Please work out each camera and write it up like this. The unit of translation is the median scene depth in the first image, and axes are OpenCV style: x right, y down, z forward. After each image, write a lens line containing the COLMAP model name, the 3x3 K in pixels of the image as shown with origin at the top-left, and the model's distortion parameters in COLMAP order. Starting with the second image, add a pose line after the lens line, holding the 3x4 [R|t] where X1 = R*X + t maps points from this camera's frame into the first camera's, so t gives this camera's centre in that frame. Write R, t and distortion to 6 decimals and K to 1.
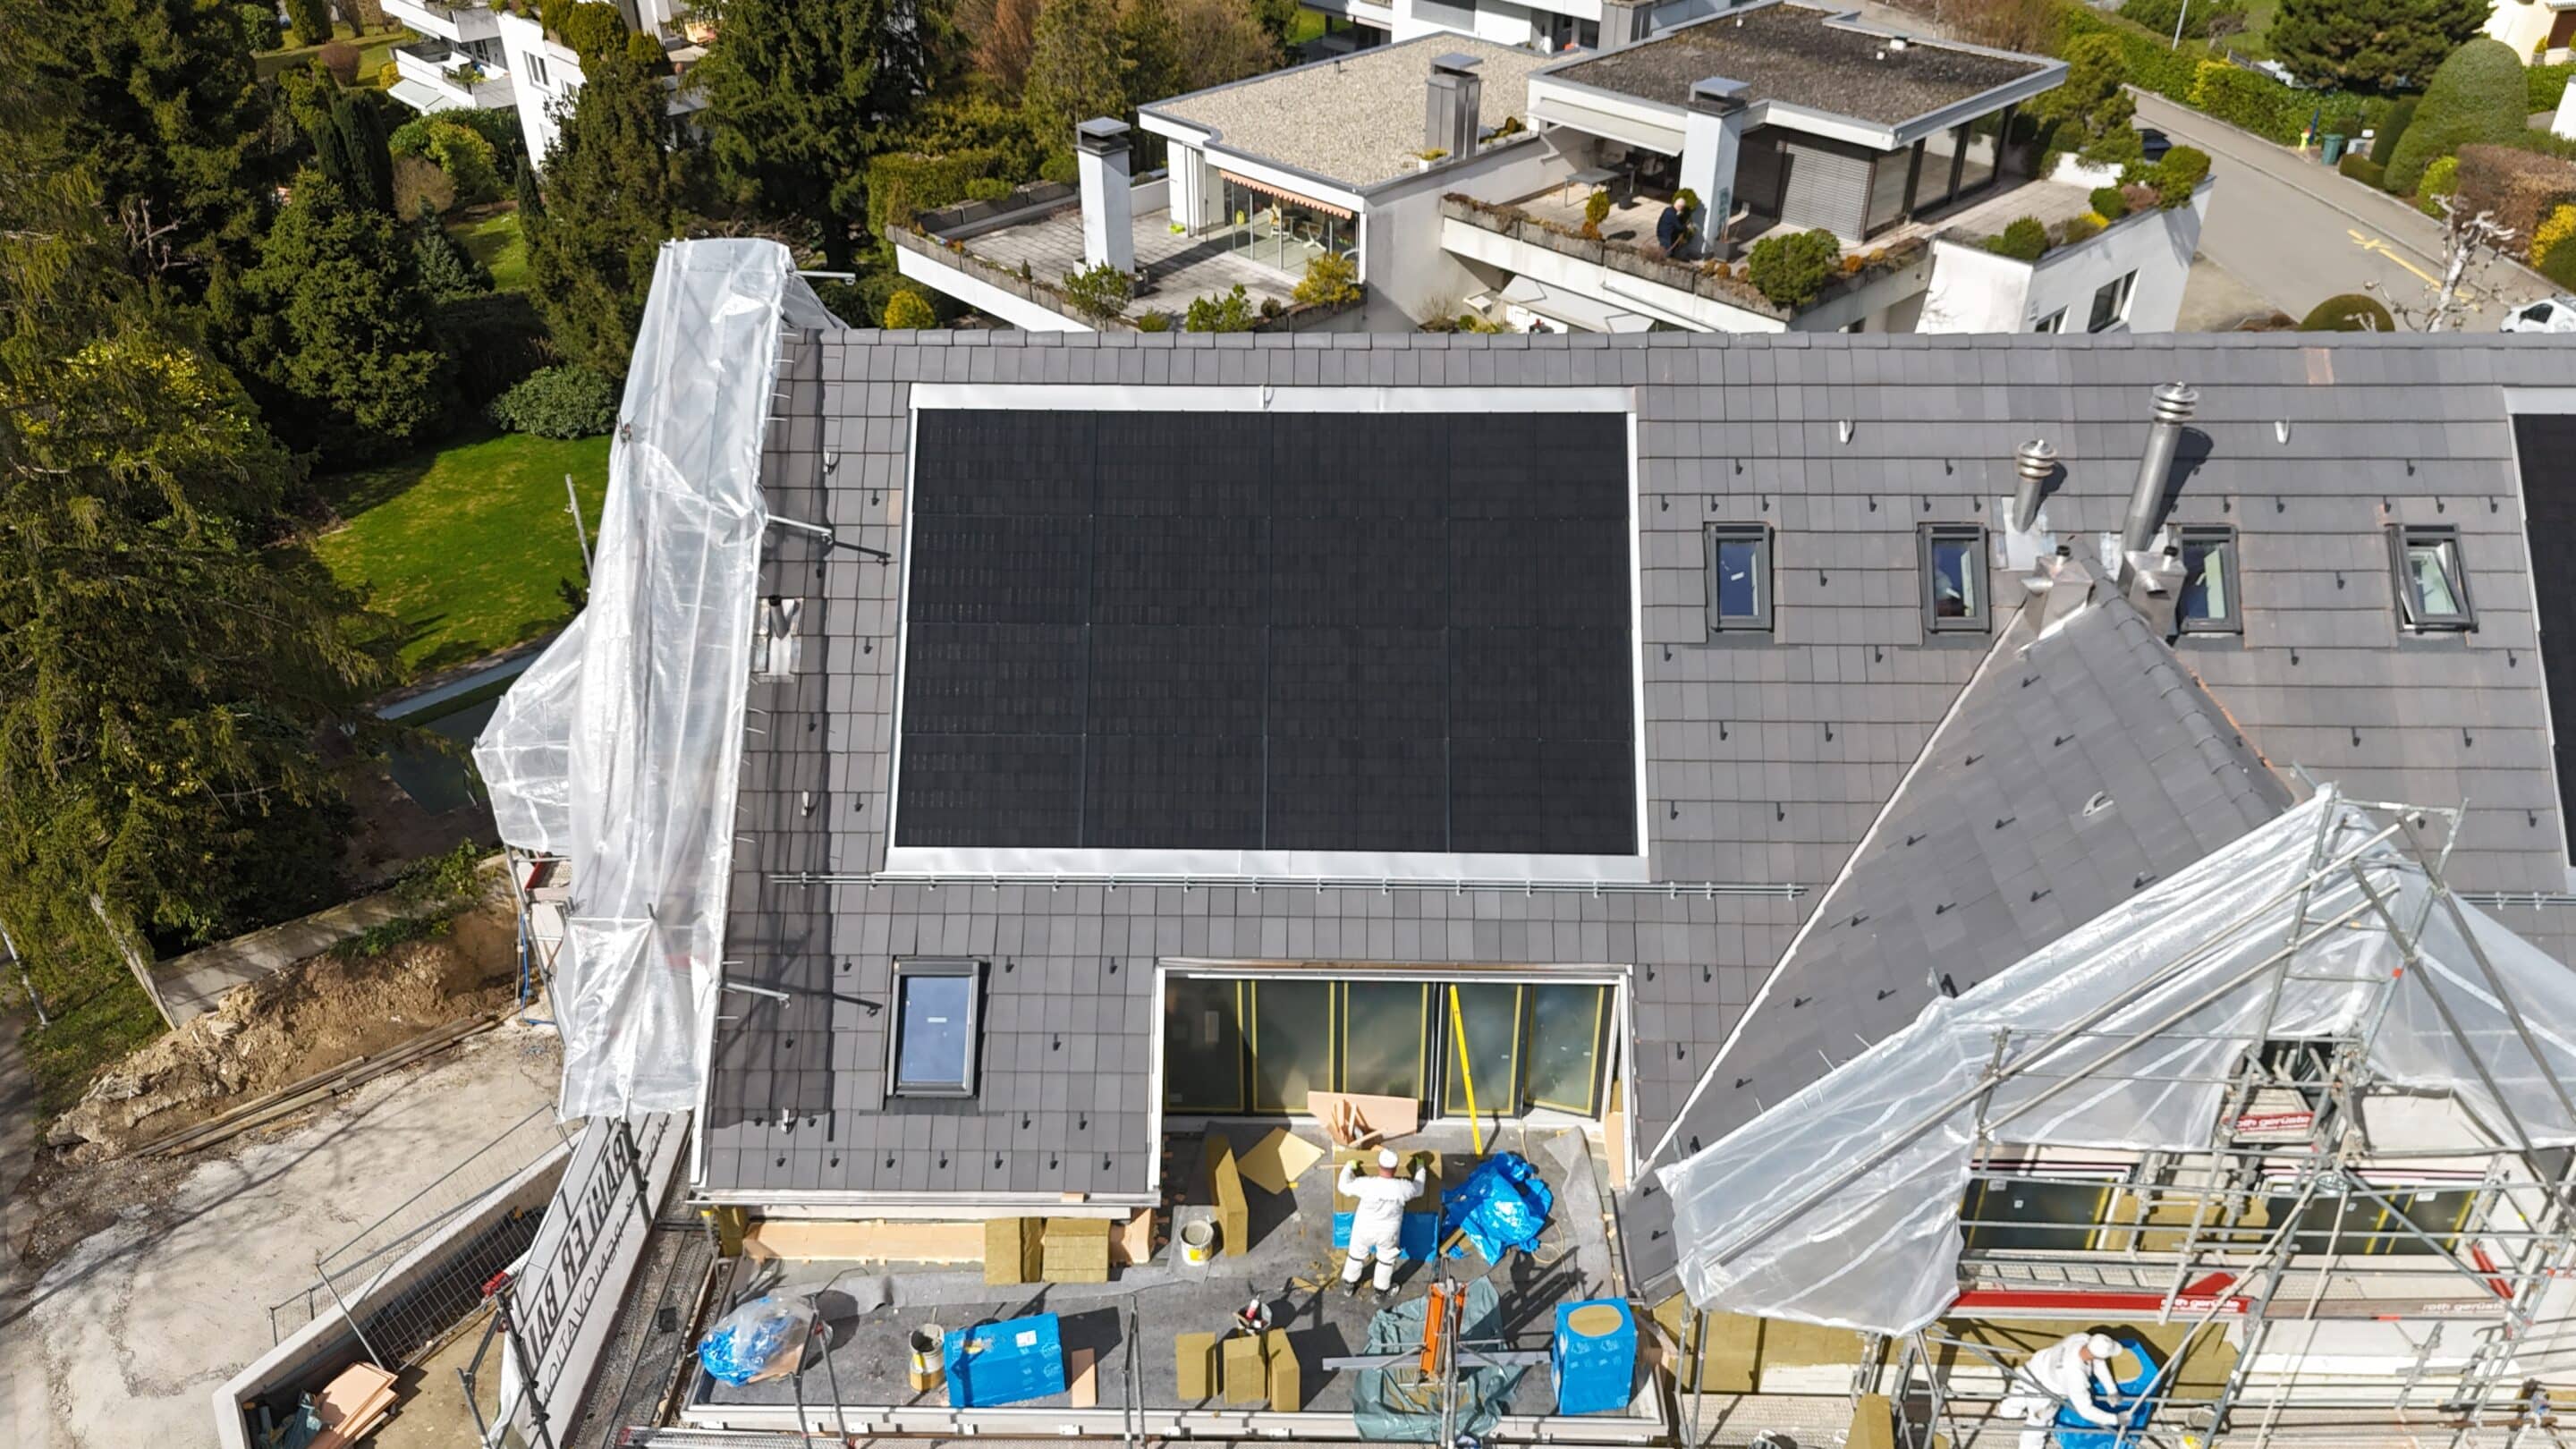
lens RADIAL K [[1889.3, 0, 1294.1], [0, 1889.3, 724.7], [0, 0, 1]] dist [0.084017, -0.085223]
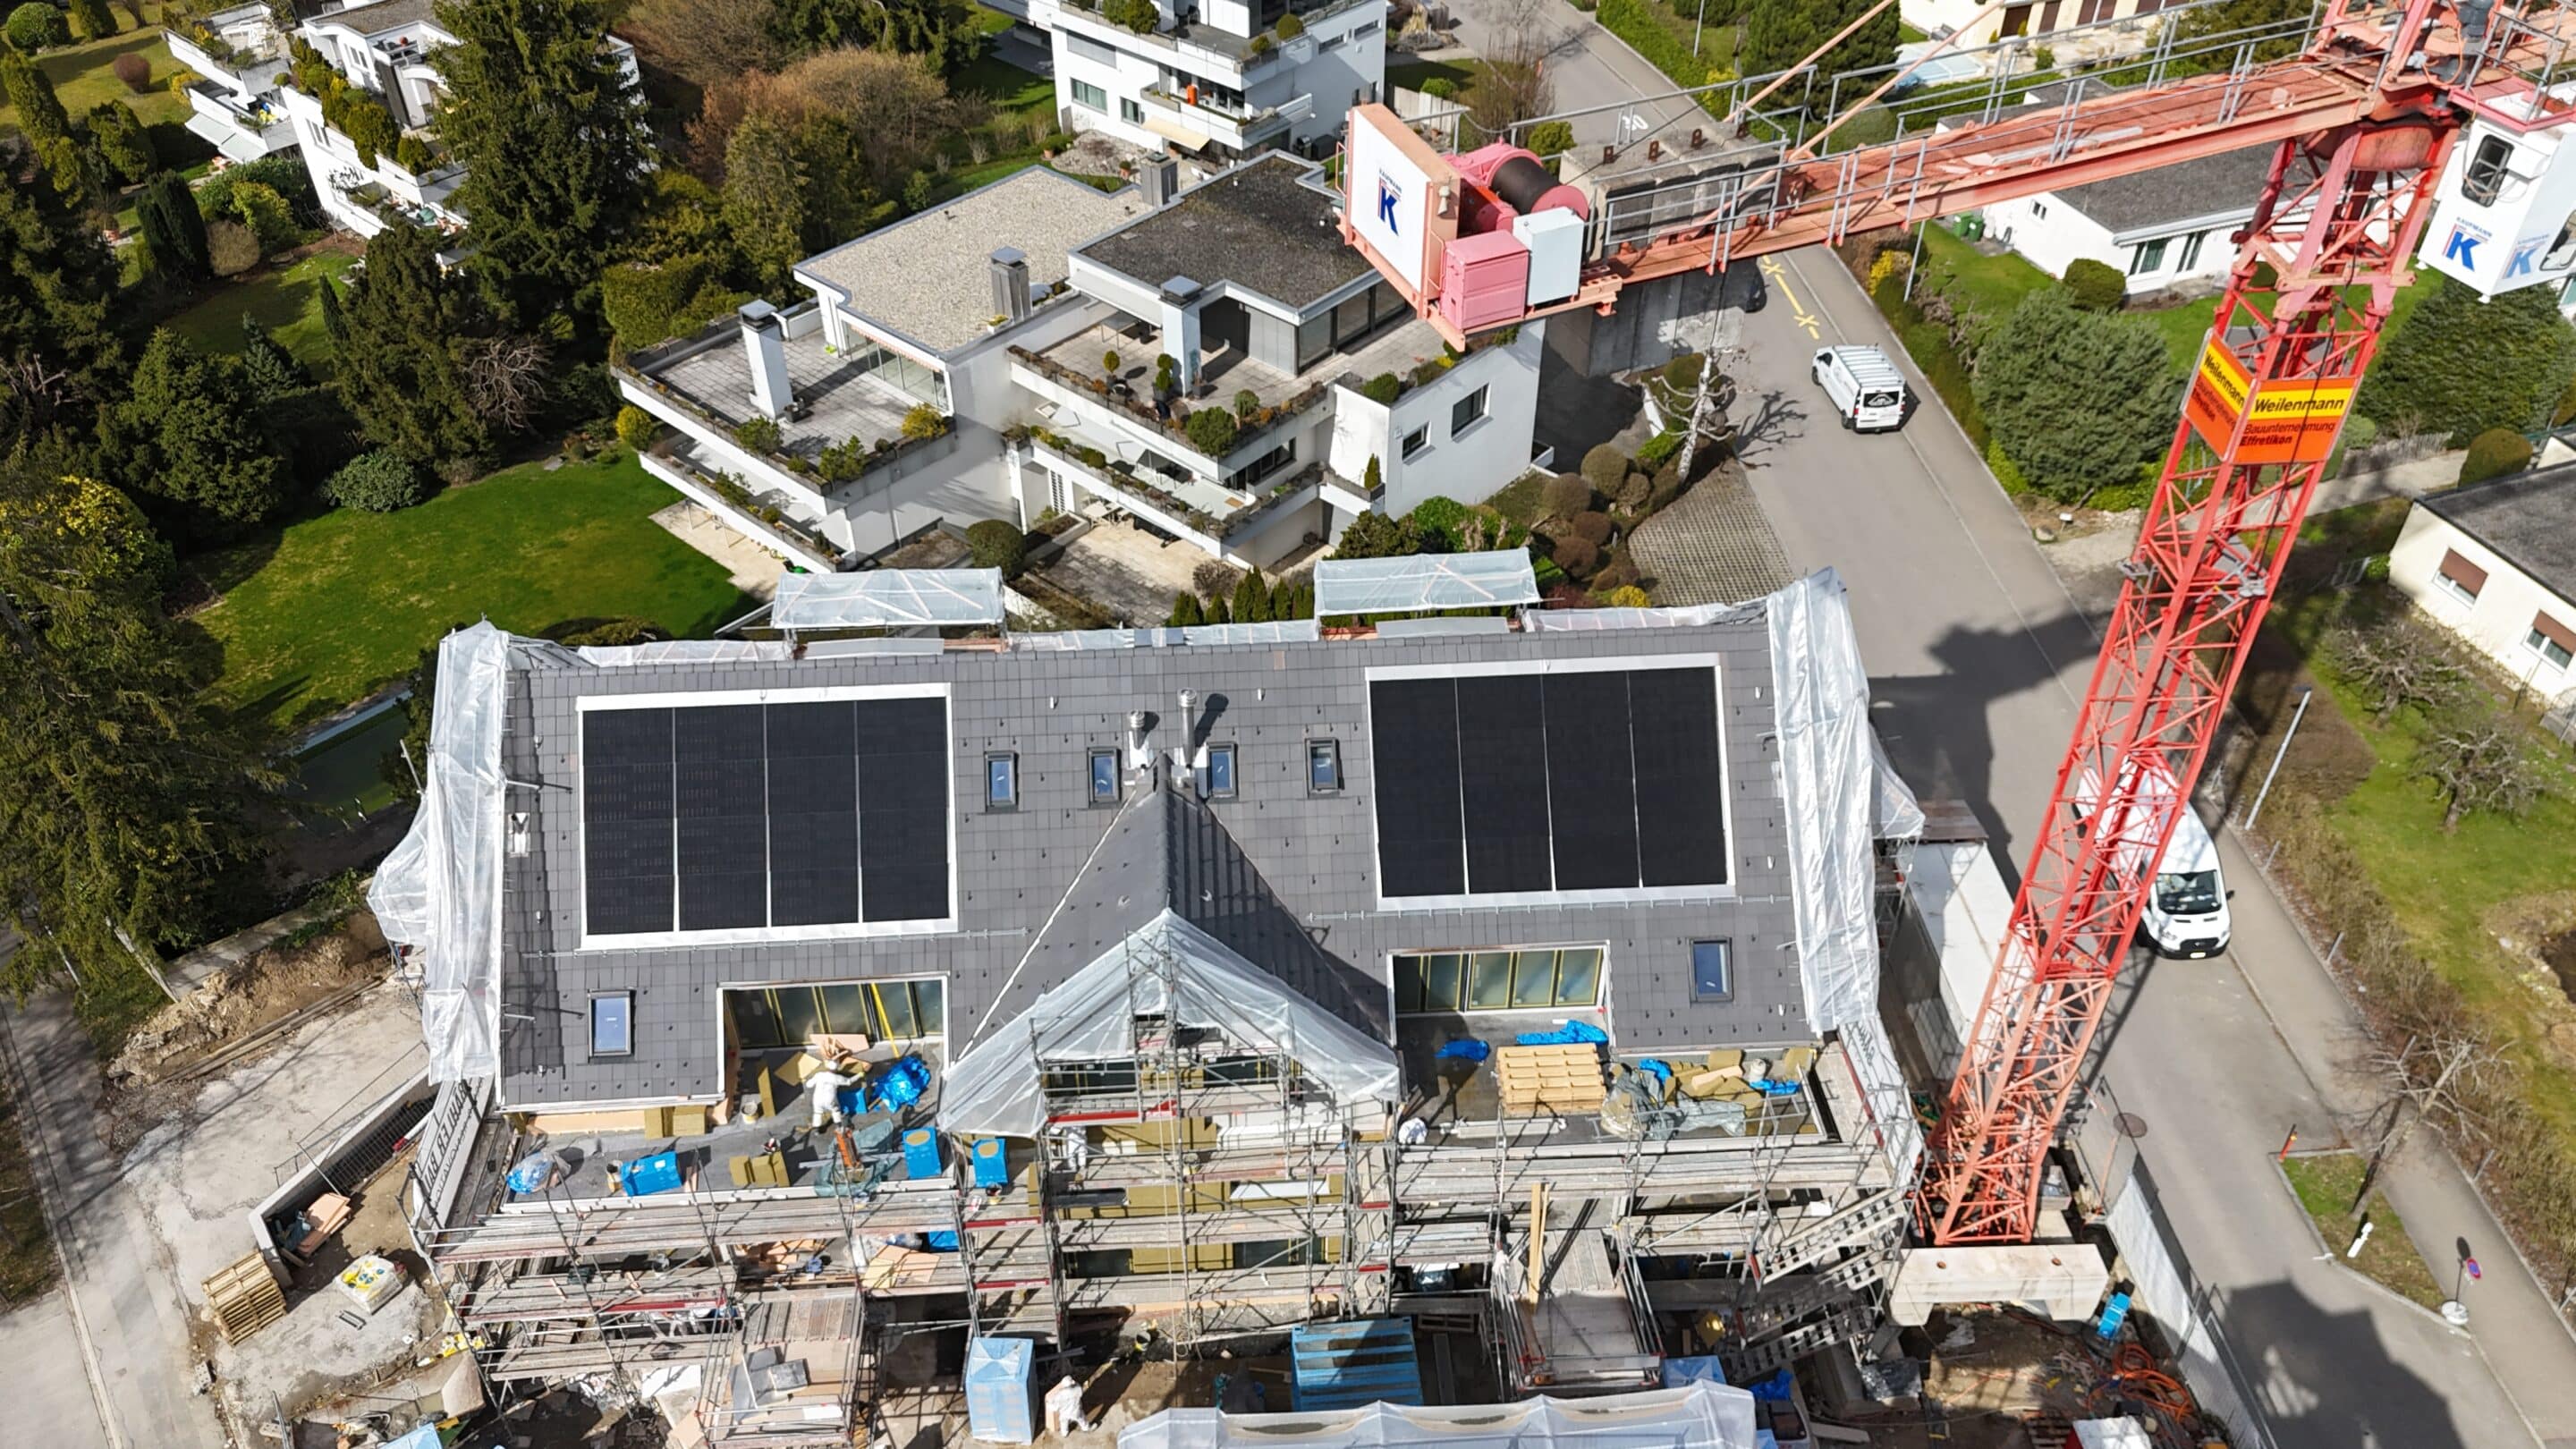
lens RADIAL K [[1889.3, 0, 1294.1], [0, 1889.3, 724.7], [0, 0, 1]] dist [0.084017, -0.085223]
pose [[0.996263, -0.051514, 0.069324, 0.256611], [0.042939, 0.991850, 0.119954, -0.229723], [-0.074938, -0.116529, 0.990356, -0.654088]]
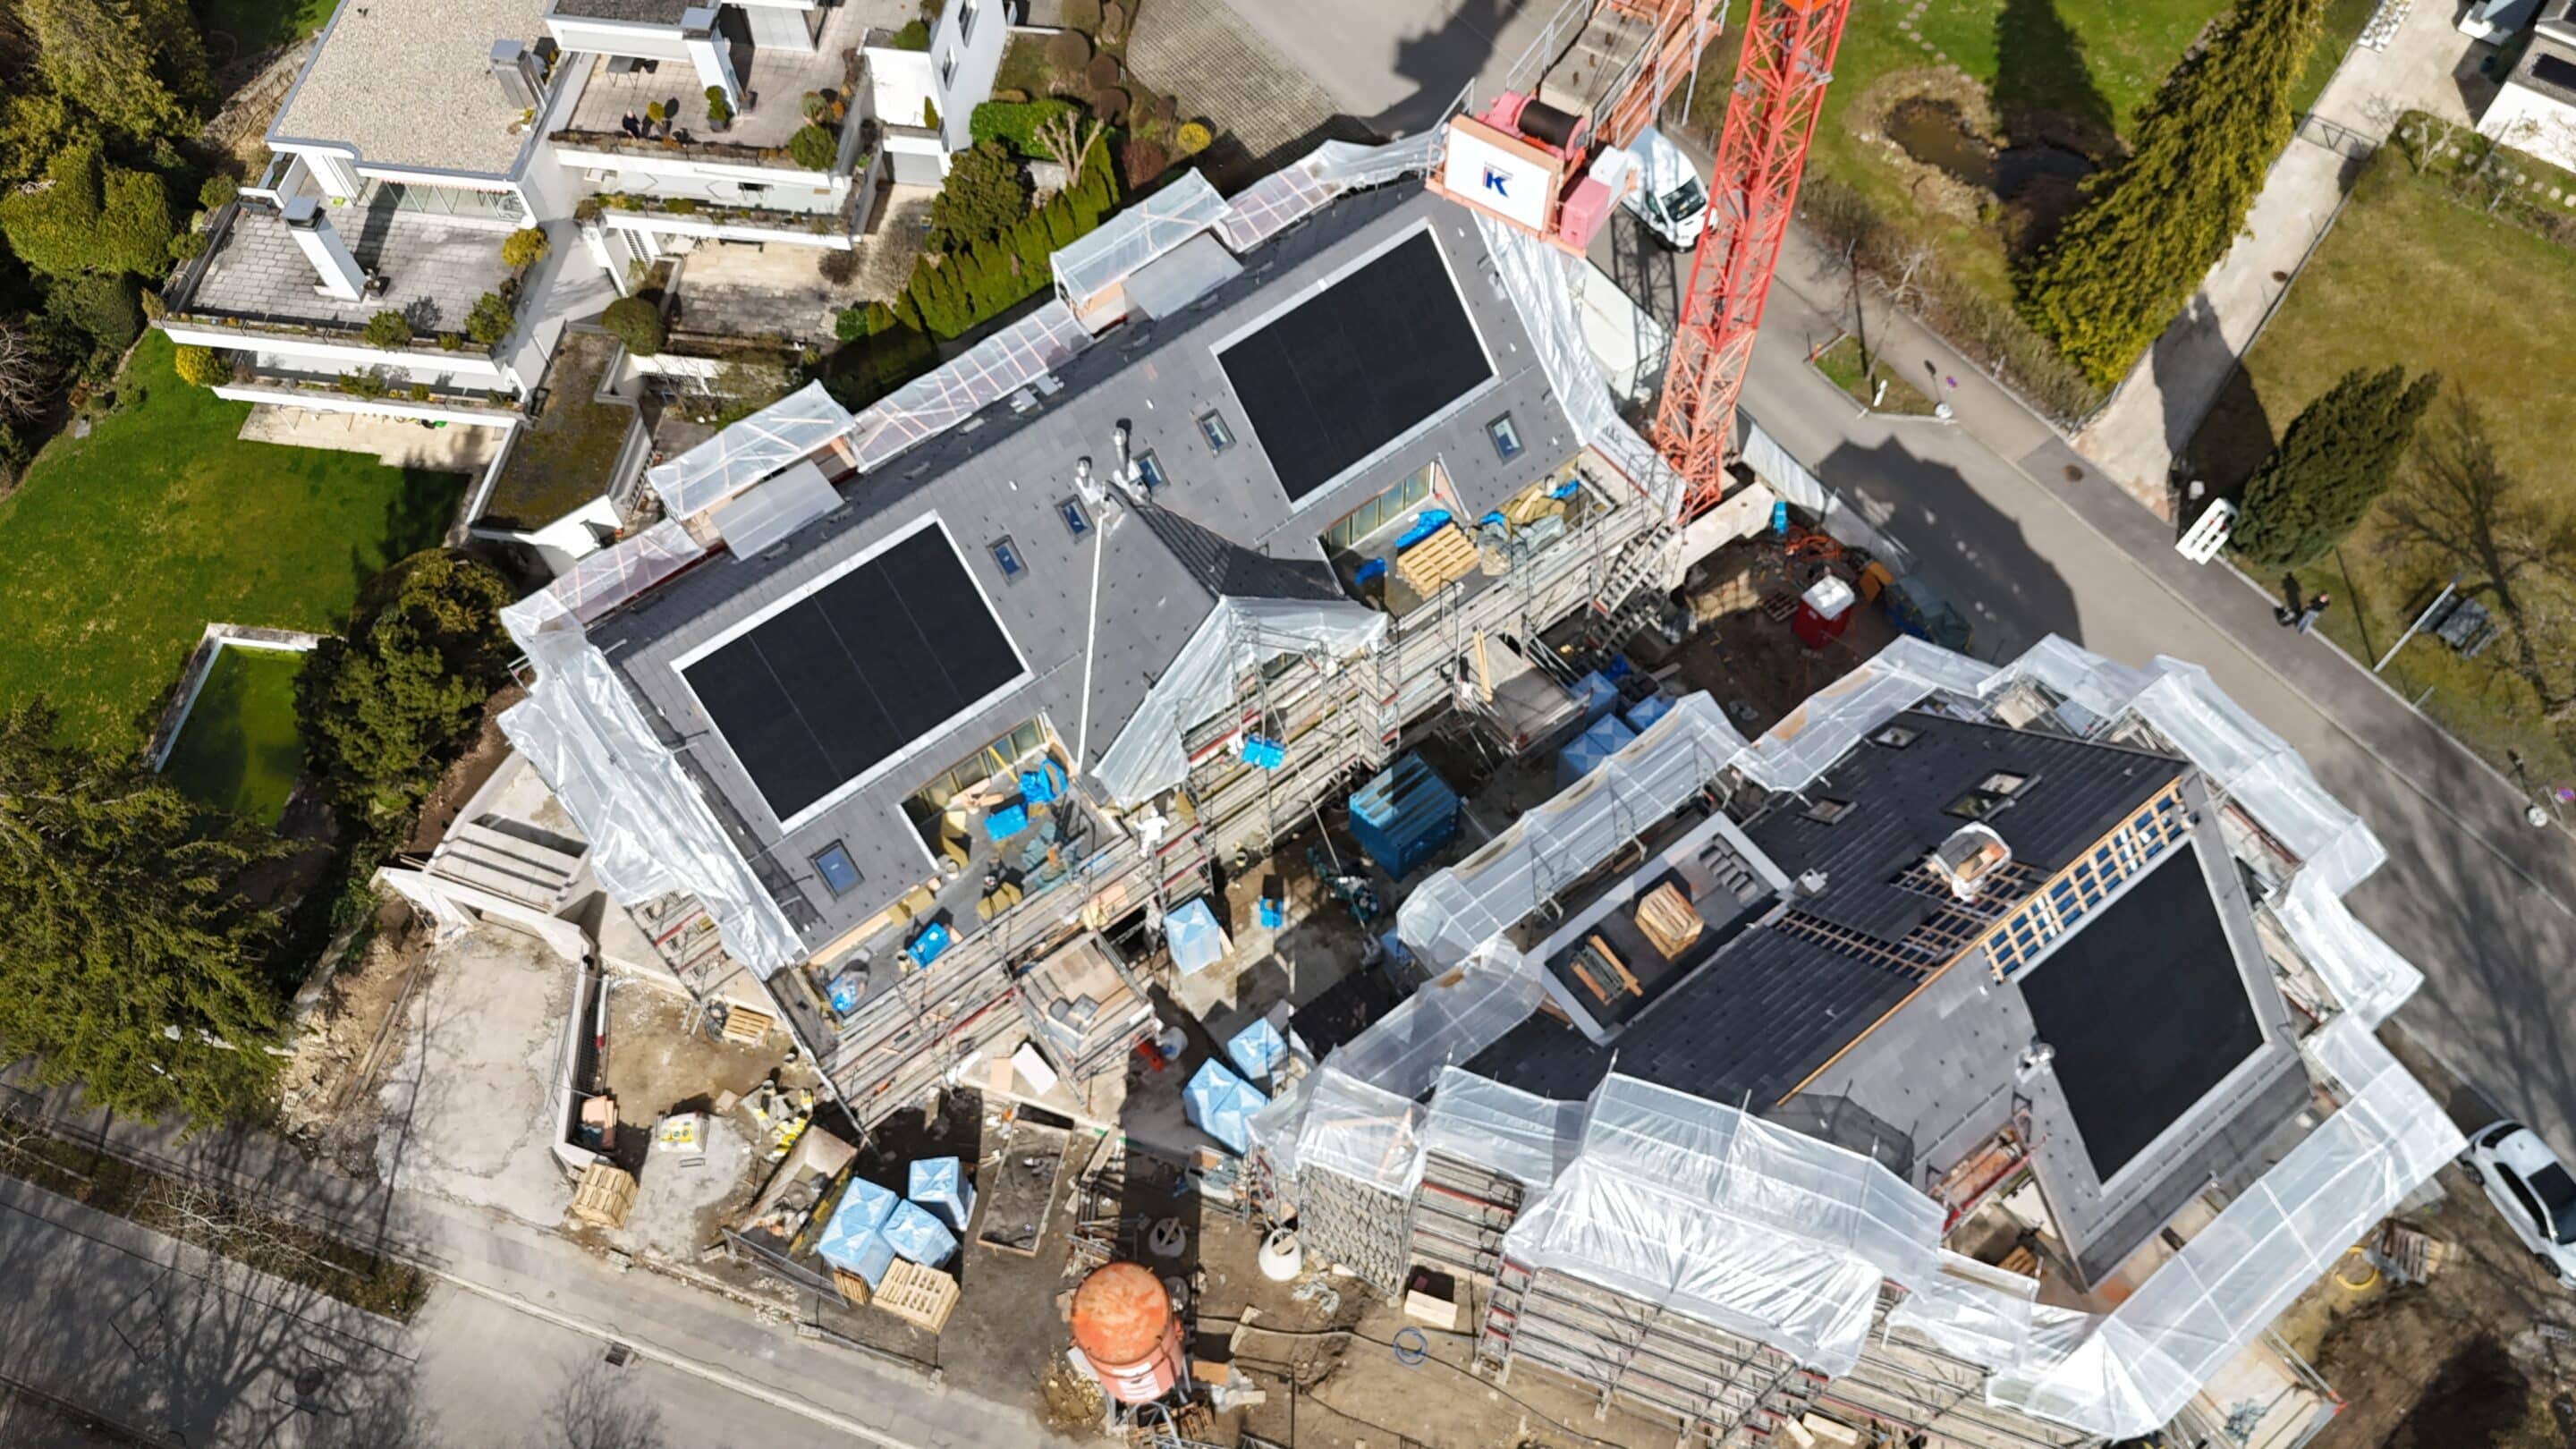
lens RADIAL K [[1888.9, 0, 1288.0], [0, 1888.9, 724.5], [0, 0, 1]] dist [0.077390, -0.070535]
pose [[0.783615, -0.548794, 0.291157, -0.212824], [0.358380, 0.782149, 0.509712, -0.673581], [-0.507455, -0.295073, 0.809581, -0.843310]]
